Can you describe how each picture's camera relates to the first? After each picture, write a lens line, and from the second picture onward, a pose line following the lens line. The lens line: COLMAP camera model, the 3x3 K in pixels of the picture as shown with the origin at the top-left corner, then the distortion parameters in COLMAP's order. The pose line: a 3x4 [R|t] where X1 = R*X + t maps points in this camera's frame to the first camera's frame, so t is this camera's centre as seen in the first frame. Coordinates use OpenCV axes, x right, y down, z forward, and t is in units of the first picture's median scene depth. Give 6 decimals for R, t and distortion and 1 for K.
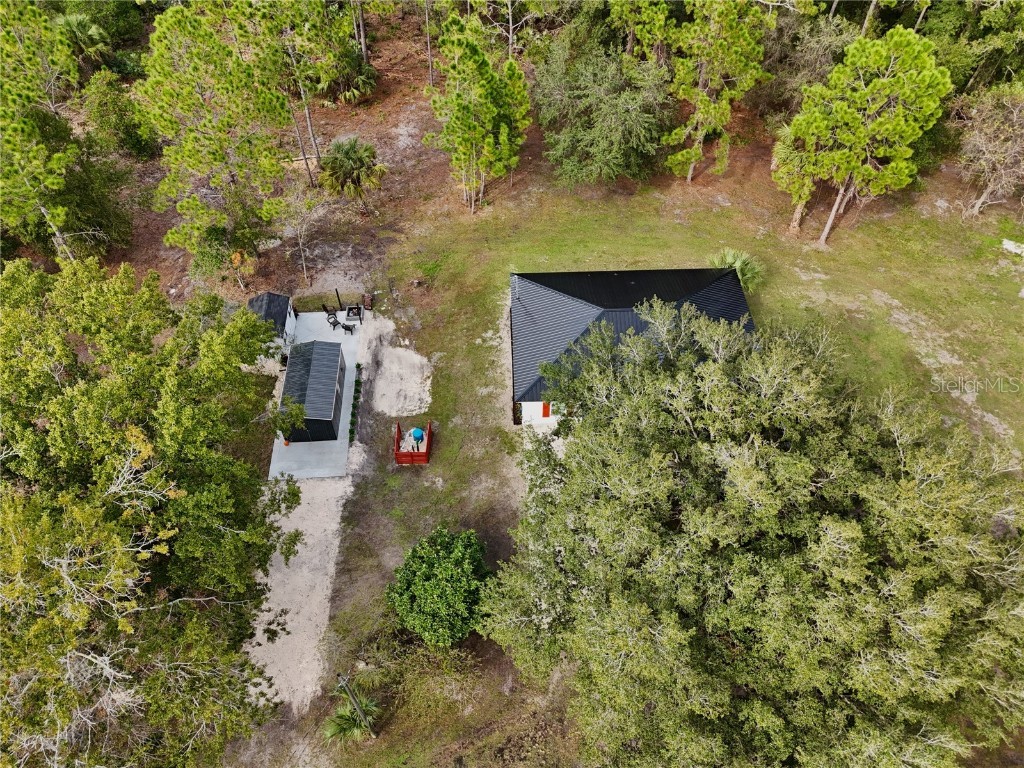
lens RADIAL K [[752.3, 0, 512.0], [0, 752.3, 384.0], [0, 0, 1]] dist [0.091973, -0.084574]
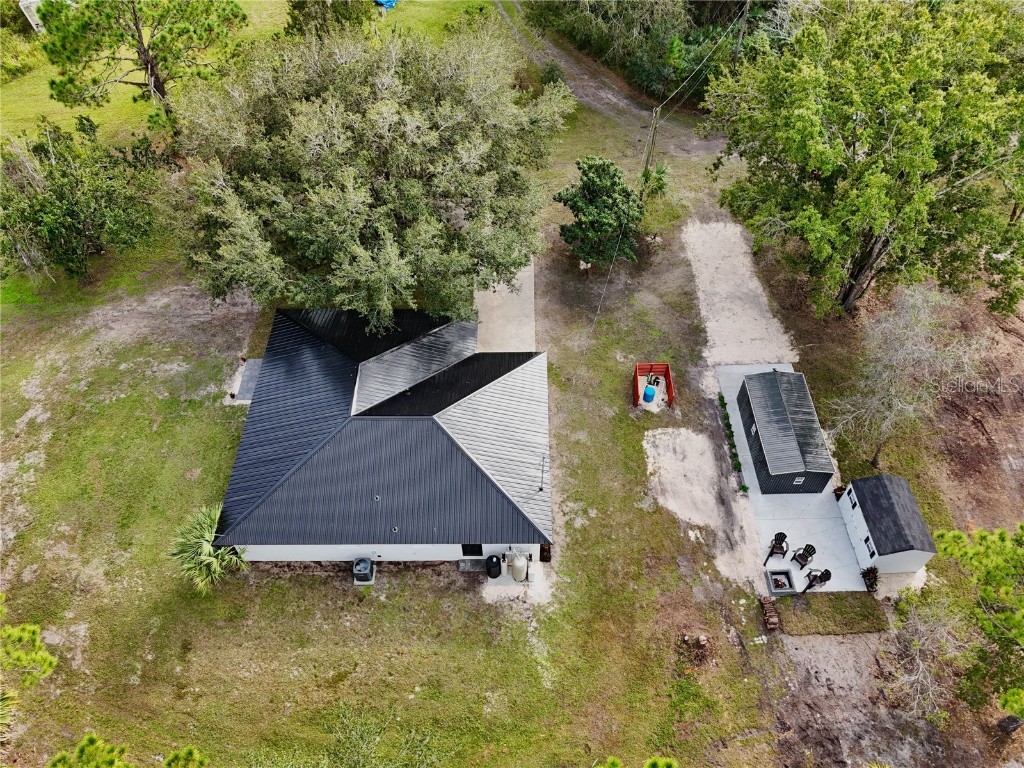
lens RADIAL K [[752.3, 0, 512.0], [0, 752.3, 384.0], [0, 0, 1]] dist [0.091973, -0.084574]
pose [[-0.999361, -0.020038, 0.029595, 0.016750], [0.032938, -0.194970, 0.980256, -0.804173], [-0.013873, 0.980604, 0.195506, 0.765162]]
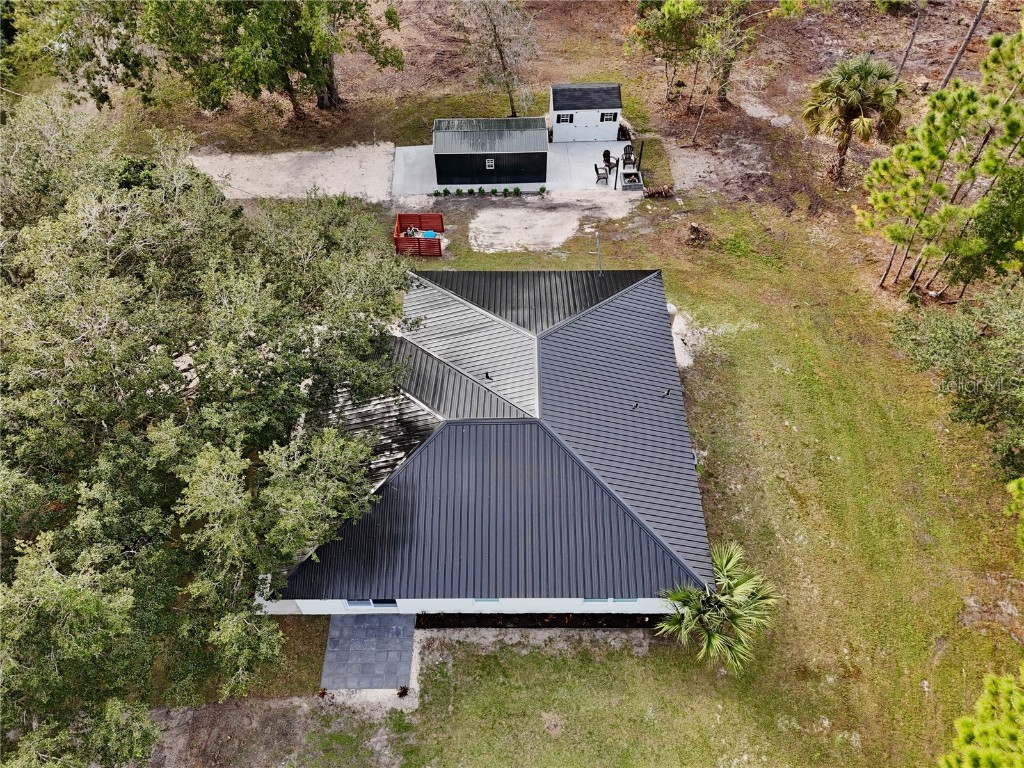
lens RADIAL K [[761.1, 0, 512.0], [0, 761.1, 384.0], [0, 0, 1]] dist [0.041479, -0.006439]
pose [[-0.030504, 0.790902, -0.611182, 0.506969], [-0.752703, 0.384144, 0.534669, -0.382688], [0.657653, 0.476348, 0.583597, 0.599363]]
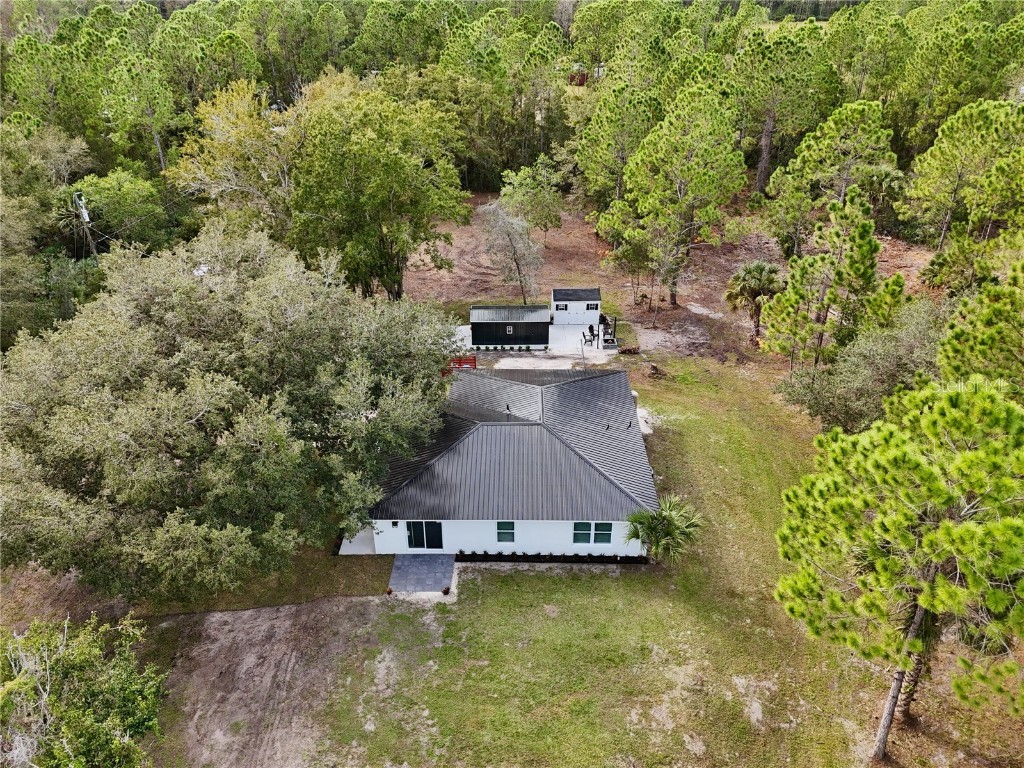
lens RADIAL K [[752.3, 0, 512.0], [0, 752.3, 384.0], [0, 0, 1]] dist [0.091973, -0.084574]
pose [[-0.048152, 0.495264, -0.867407, 0.884661], [-0.751638, 0.553954, 0.358016, -0.388618], [0.657816, 0.669215, 0.345585, 0.609303]]
